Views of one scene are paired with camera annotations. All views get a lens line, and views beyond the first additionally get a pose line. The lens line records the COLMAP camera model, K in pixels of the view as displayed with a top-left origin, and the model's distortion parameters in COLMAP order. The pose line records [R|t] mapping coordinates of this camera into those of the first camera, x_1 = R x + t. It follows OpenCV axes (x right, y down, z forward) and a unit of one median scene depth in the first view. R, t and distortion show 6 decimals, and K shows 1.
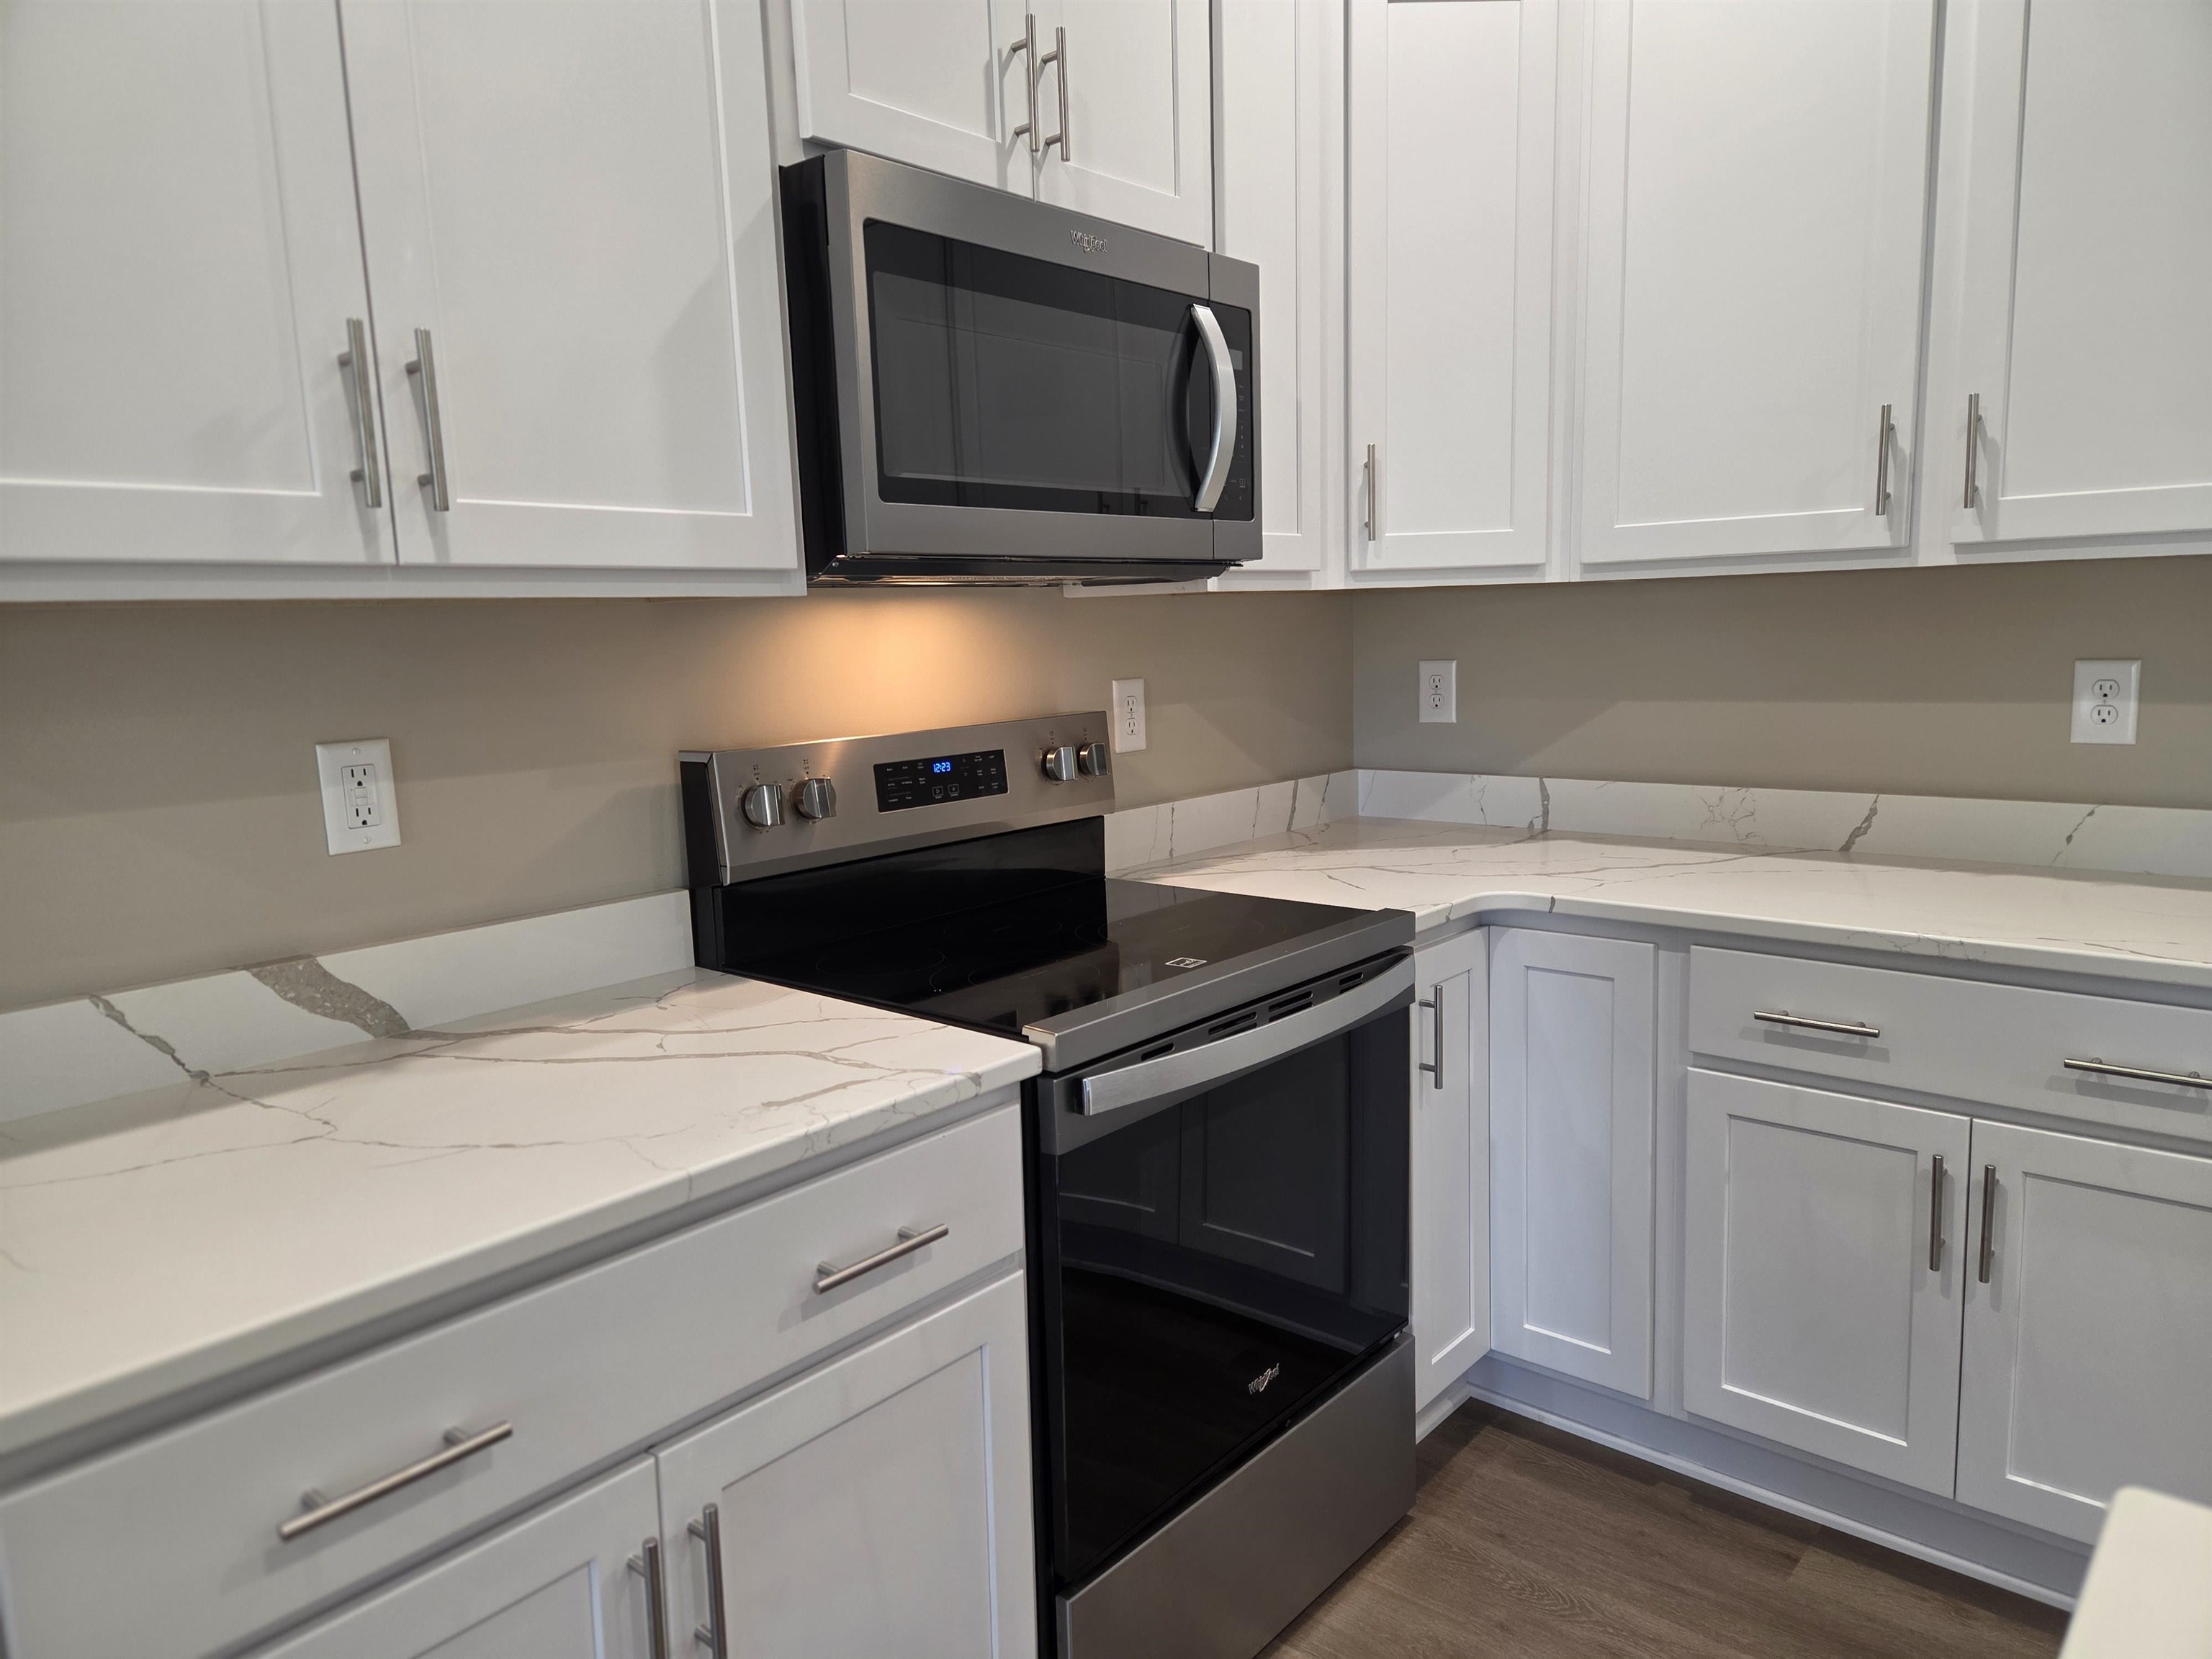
lens RADIAL K [[1481.8, 0, 1100.1], [0, 1481.8, 828.0], [0, 0, 1]] dist [0.074047, -0.060363]
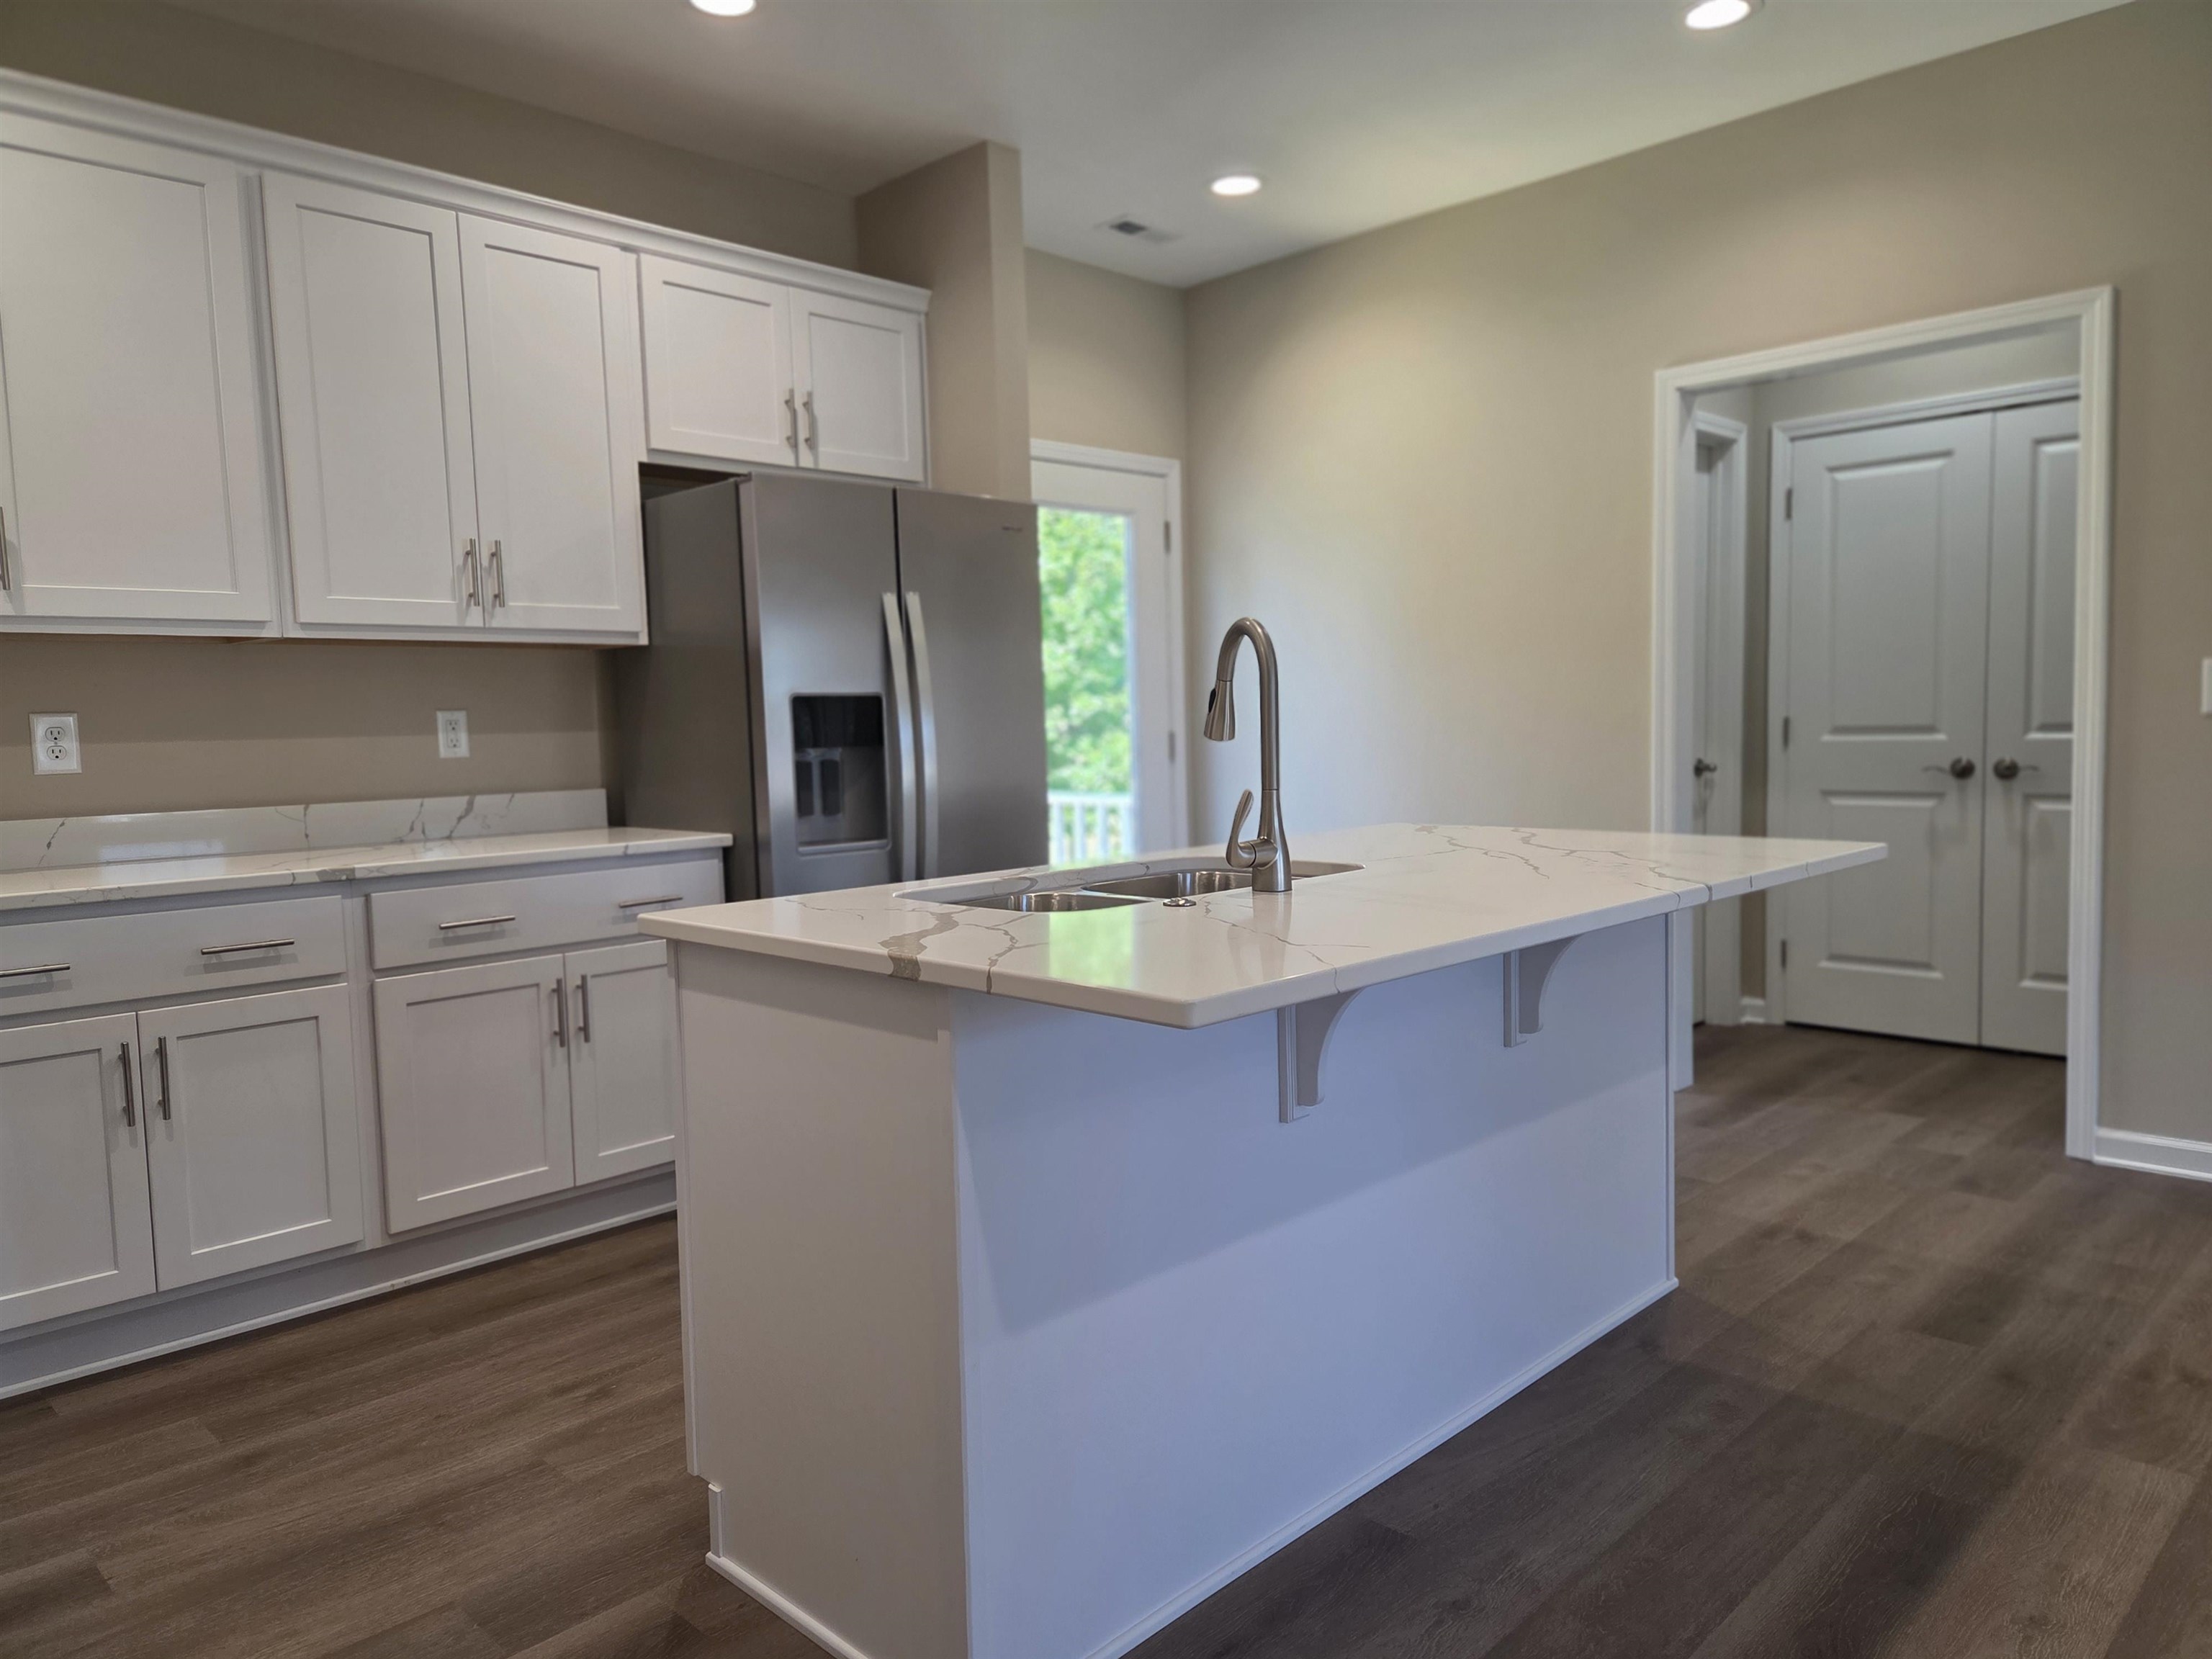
lens RADIAL K [[1481.8, 0, 1115.3], [0, 1481.8, 829.2], [0, 0, 1]] dist [0.074047, -0.060363]
pose [[0.054429, -0.046471, 0.997436, -0.704477], [0.166097, 0.985421, 0.036848, 0.109704], [-0.984606, 0.163665, 0.061354, -0.023402]]
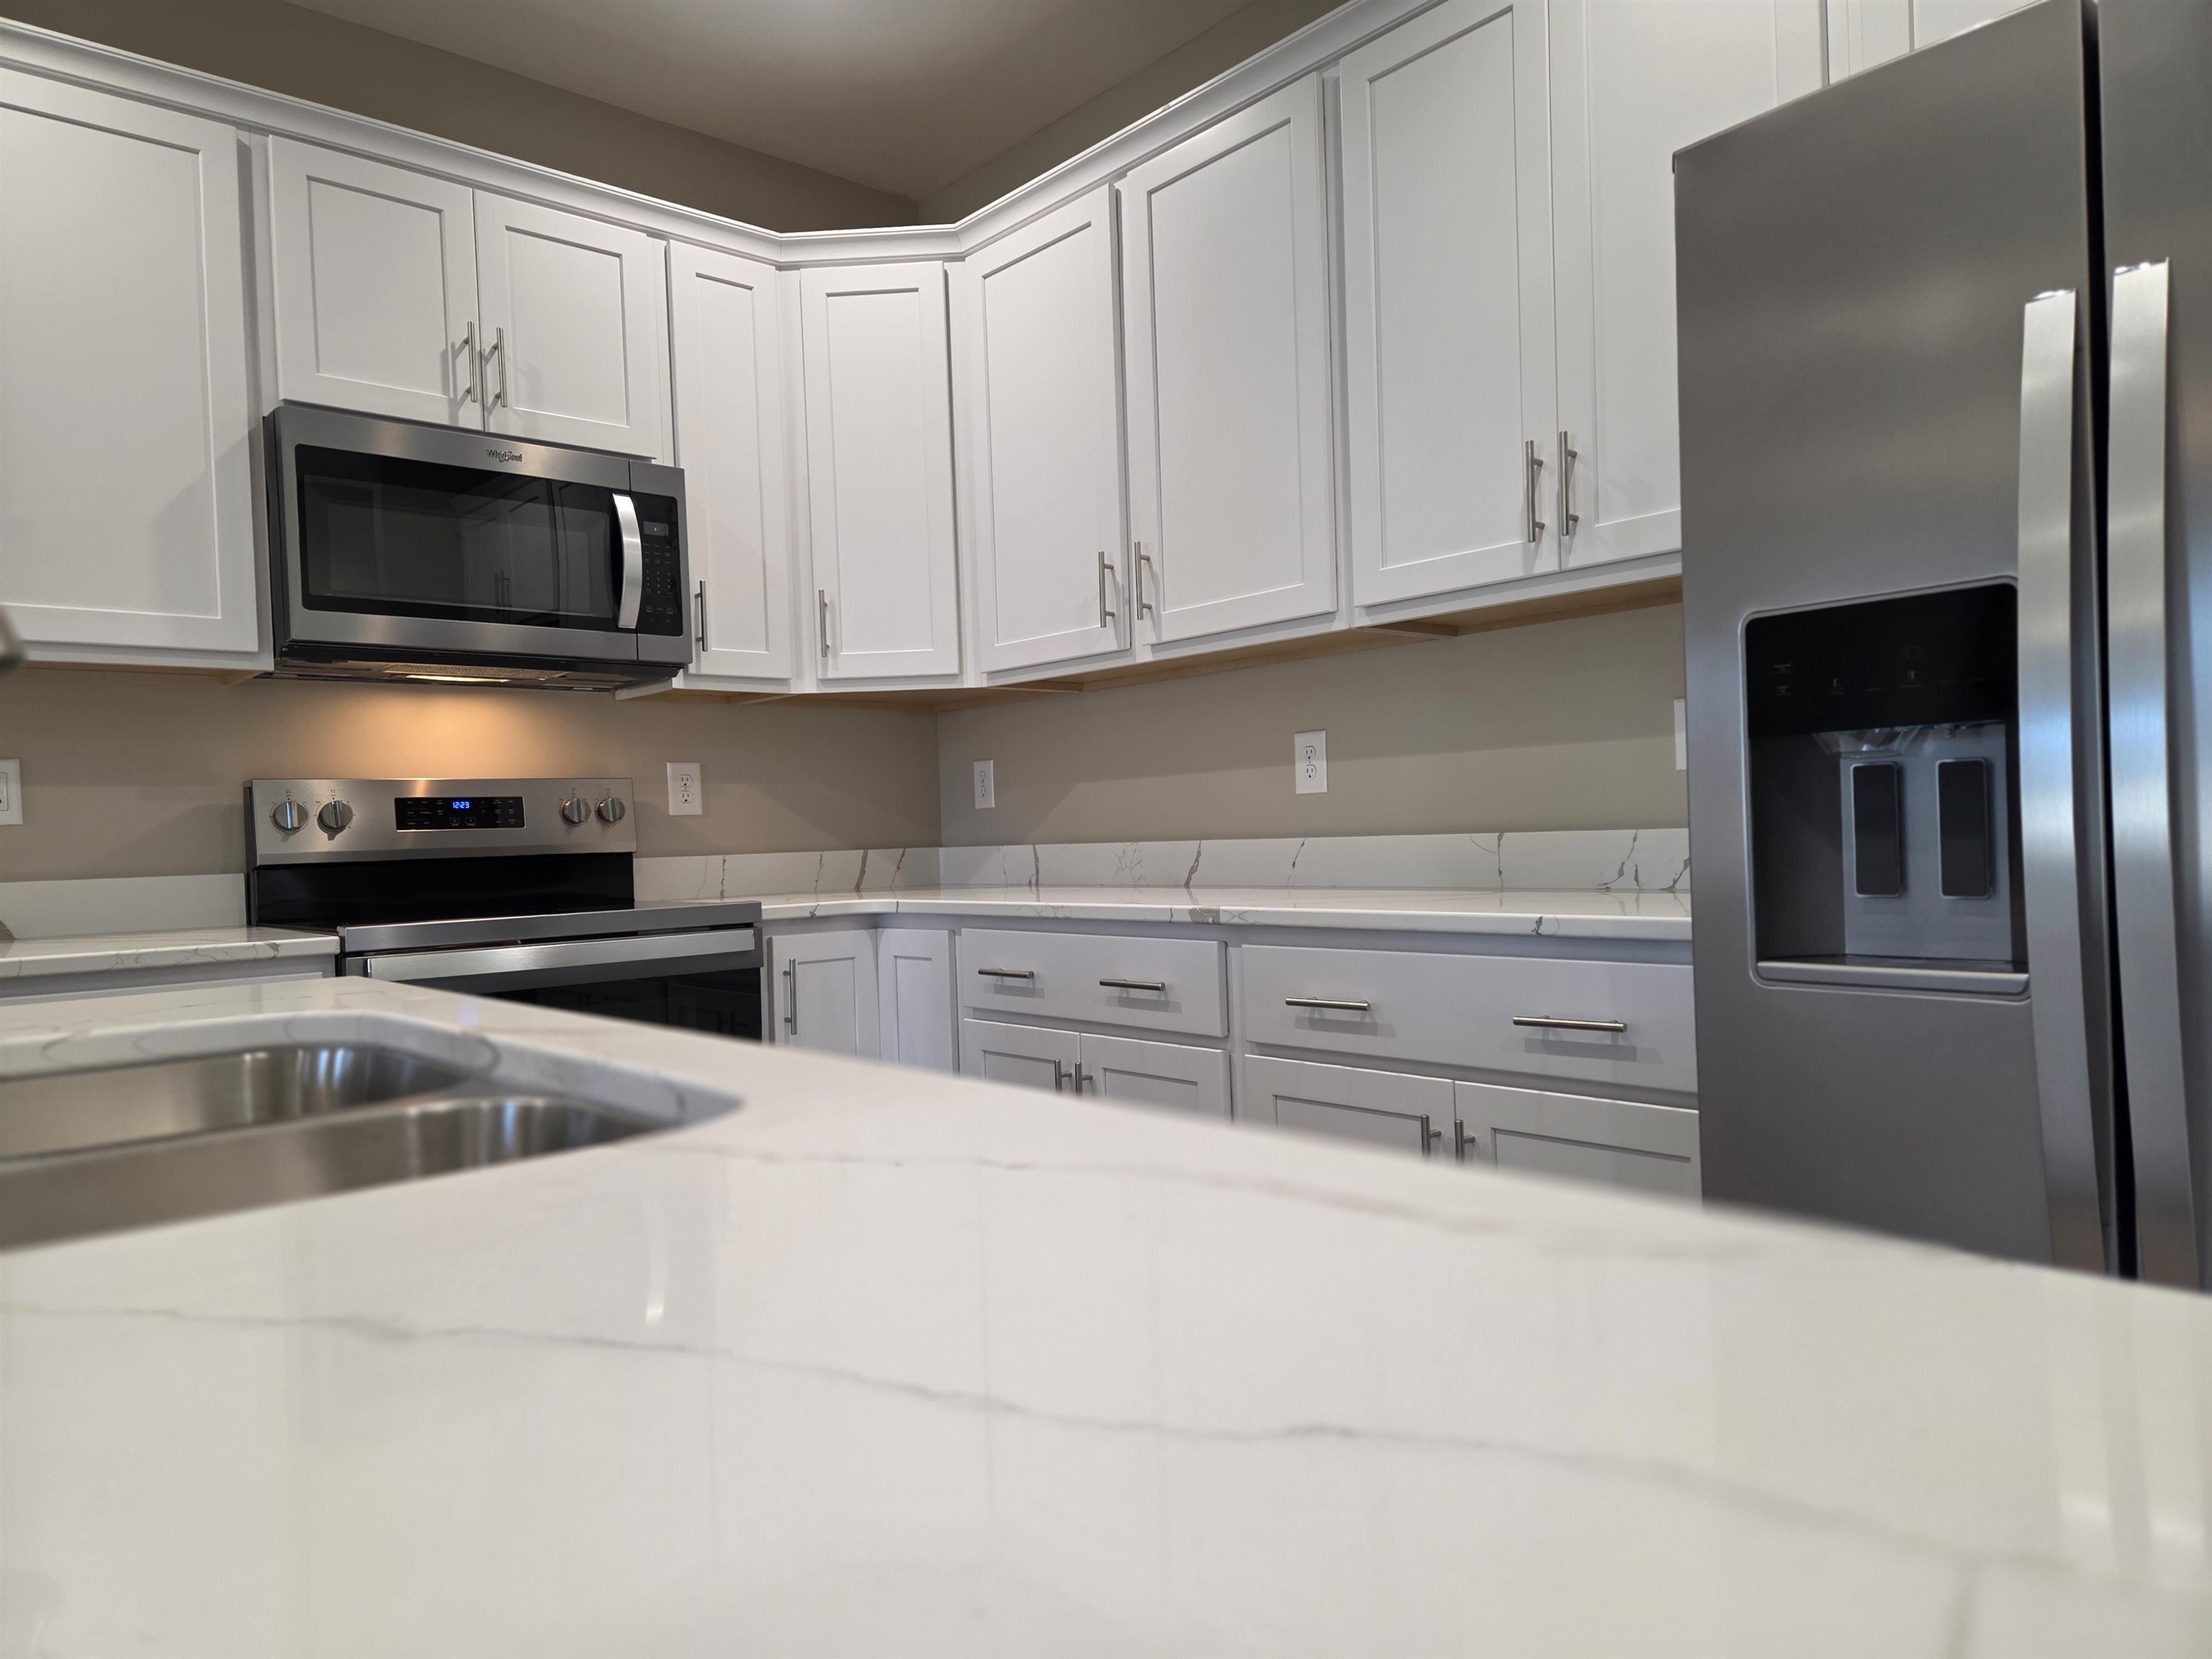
lens RADIAL K [[1481.8, 0, 1094.0], [0, 1481.8, 831.7], [0, 0, 1]] dist [0.074047, -0.060363]
pose [[0.990921, -0.004229, -0.134381, 0.692206], [-0.014292, 0.990528, -0.136562, 0.173580], [0.133685, 0.137243, 0.981475, -0.344372]]
